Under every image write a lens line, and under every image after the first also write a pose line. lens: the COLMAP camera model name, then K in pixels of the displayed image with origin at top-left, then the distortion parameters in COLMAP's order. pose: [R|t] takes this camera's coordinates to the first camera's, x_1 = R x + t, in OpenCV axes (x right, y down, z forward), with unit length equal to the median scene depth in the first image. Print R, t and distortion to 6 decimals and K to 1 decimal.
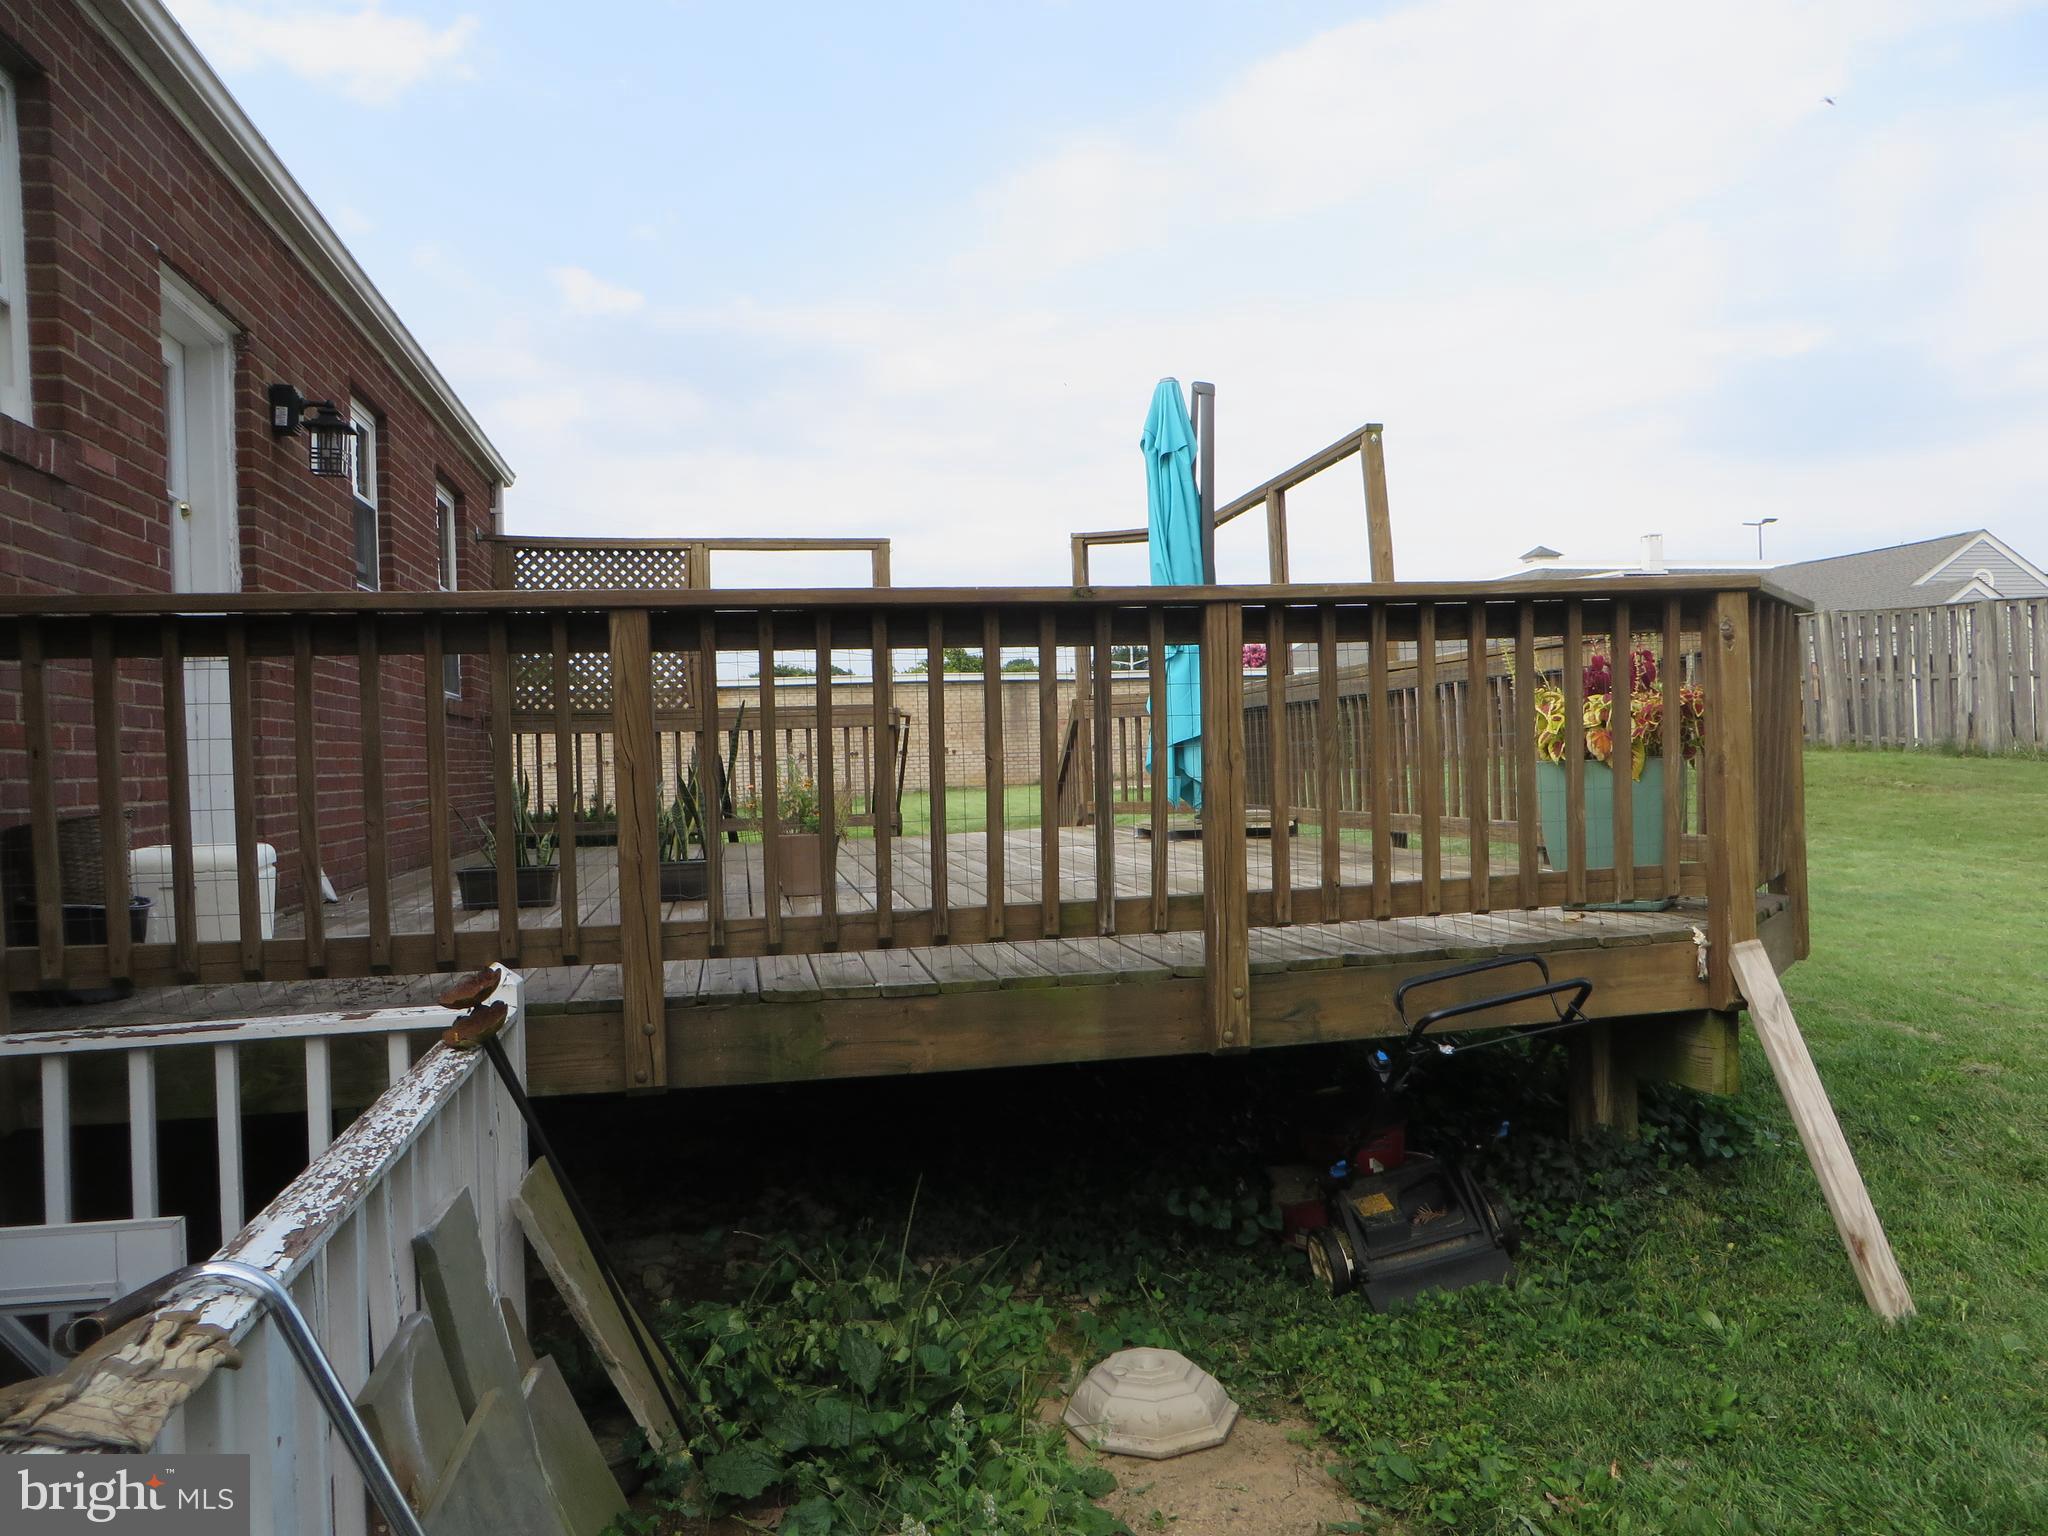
lens RADIAL K [[1501.2, 0, 1046.6], [0, 1501.2, 780.8], [0, 0, 1]] dist [-0.027159, 0.005274]
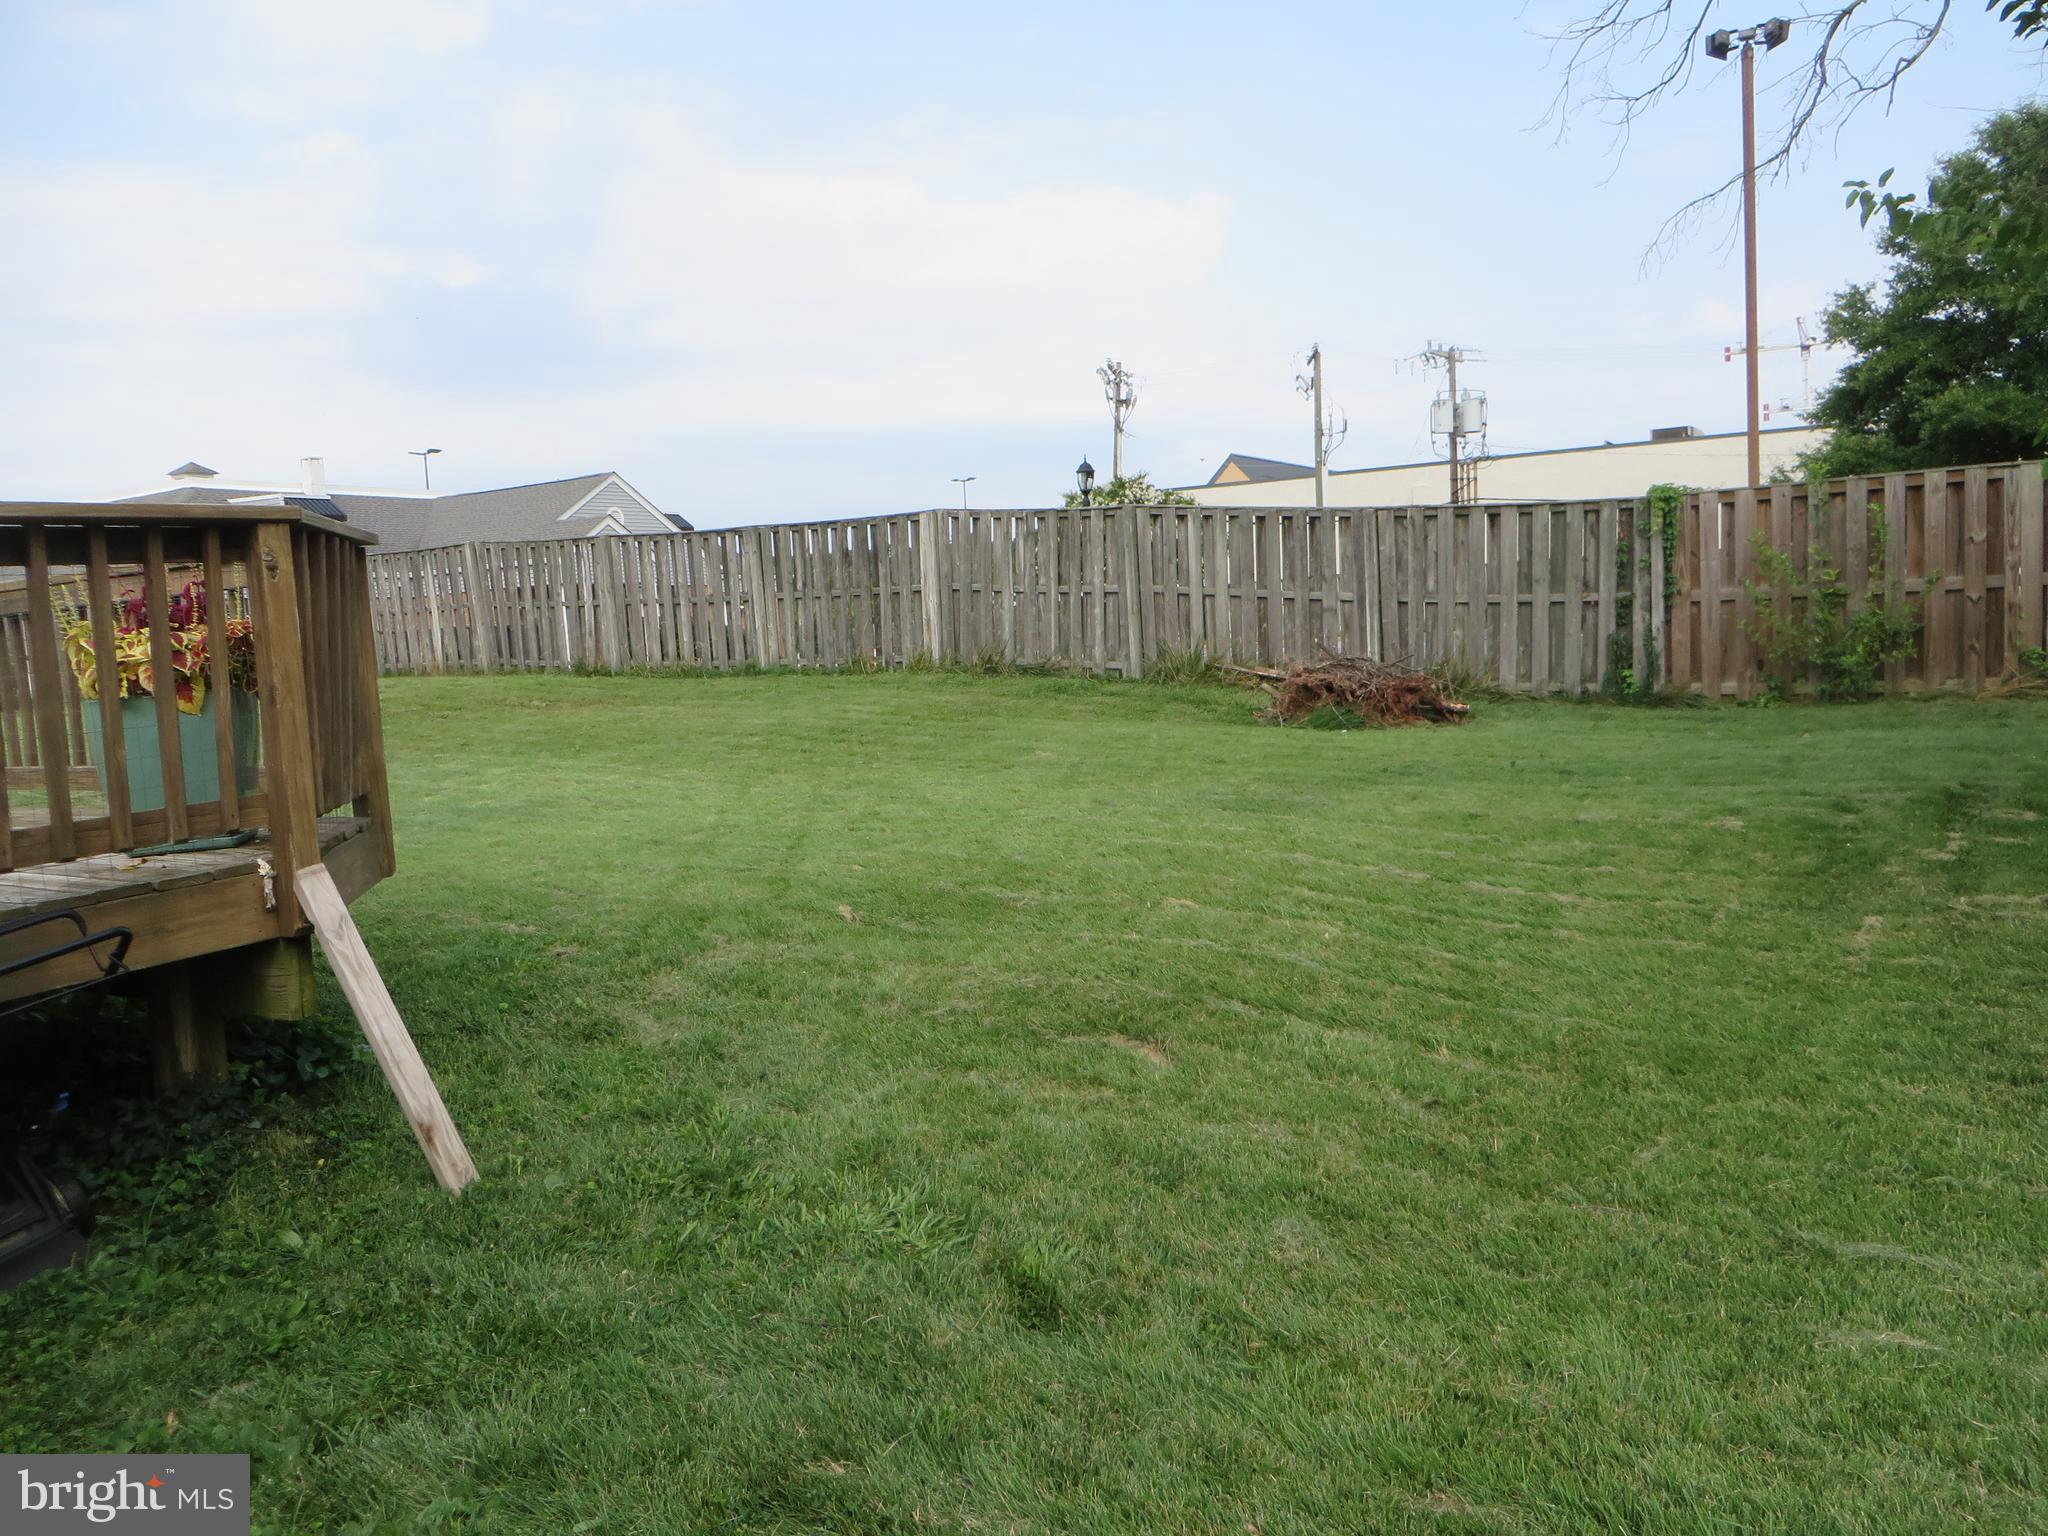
lens RADIAL K [[1501.2, 0, 1036.3], [0, 1501.2, 766.8], [0, 0, 1]] dist [-0.027159, 0.005274]
pose [[0.680663, -0.077204, 0.728517, 0.061188], [0.048807, 0.997001, 0.060055, 0.001656], [-0.730969, -0.005321, 0.682390, -0.058055]]
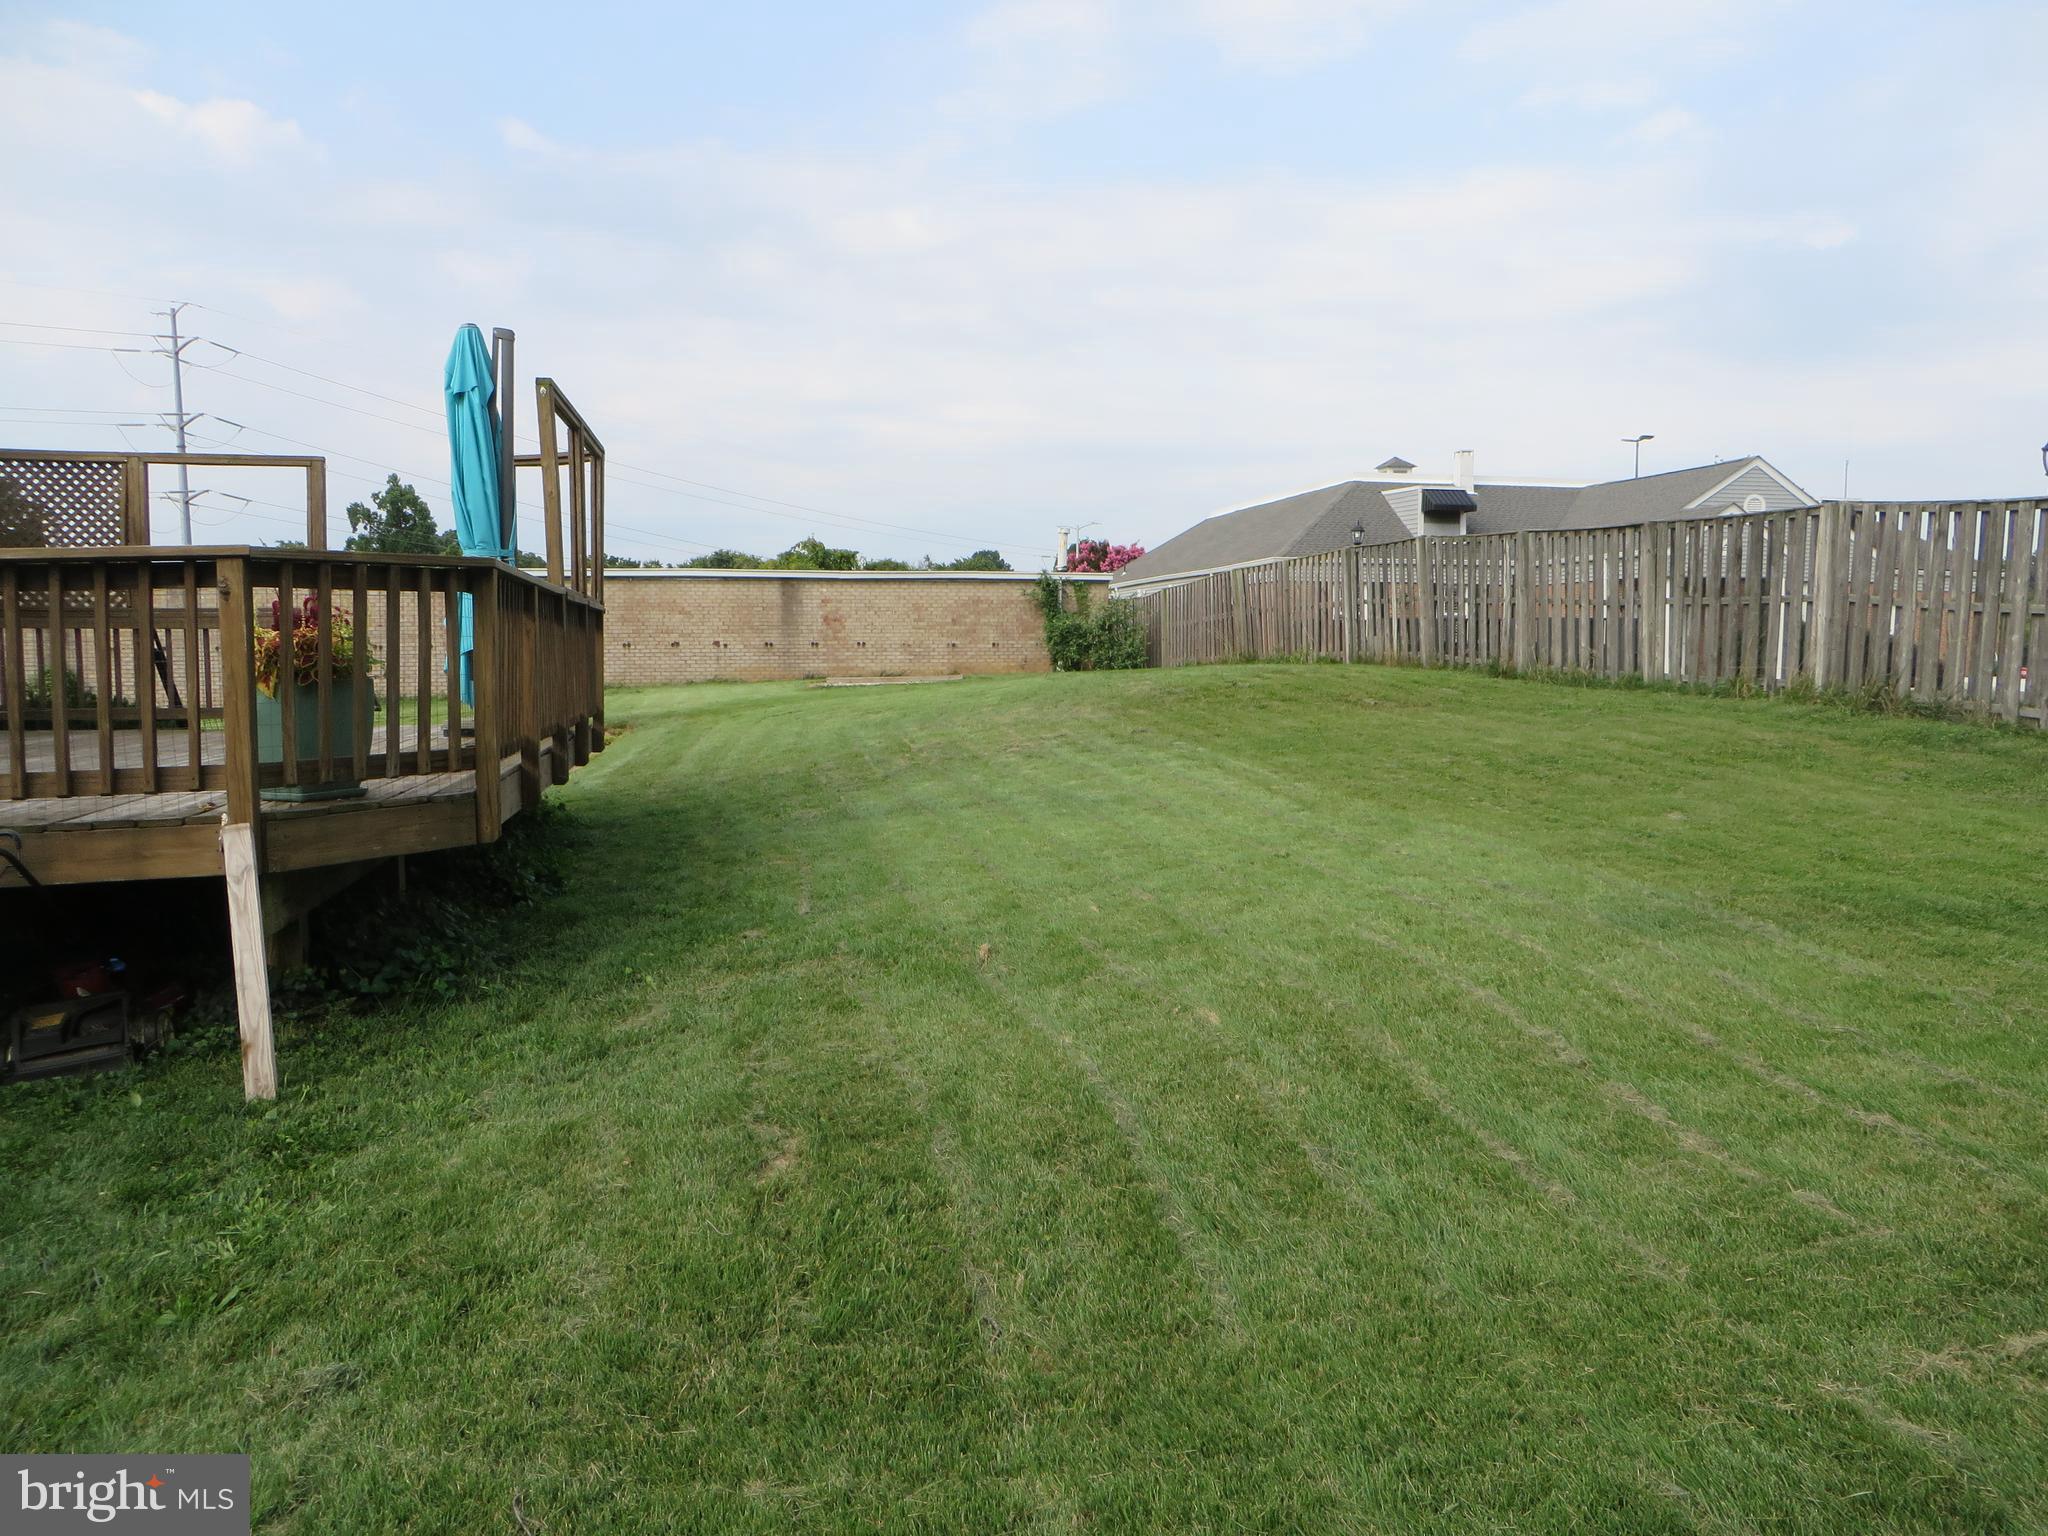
lens RADIAL K [[1501.2, 0, 1053.4], [0, 1501.2, 763.2], [0, 0, 1]] dist [-0.027159, 0.005274]
pose [[0.999279, 0.023669, 0.029698, 1.071474], [-0.025380, 0.997958, 0.058608, -0.039346], [-0.028250, -0.059319, 0.997839, -0.311171]]
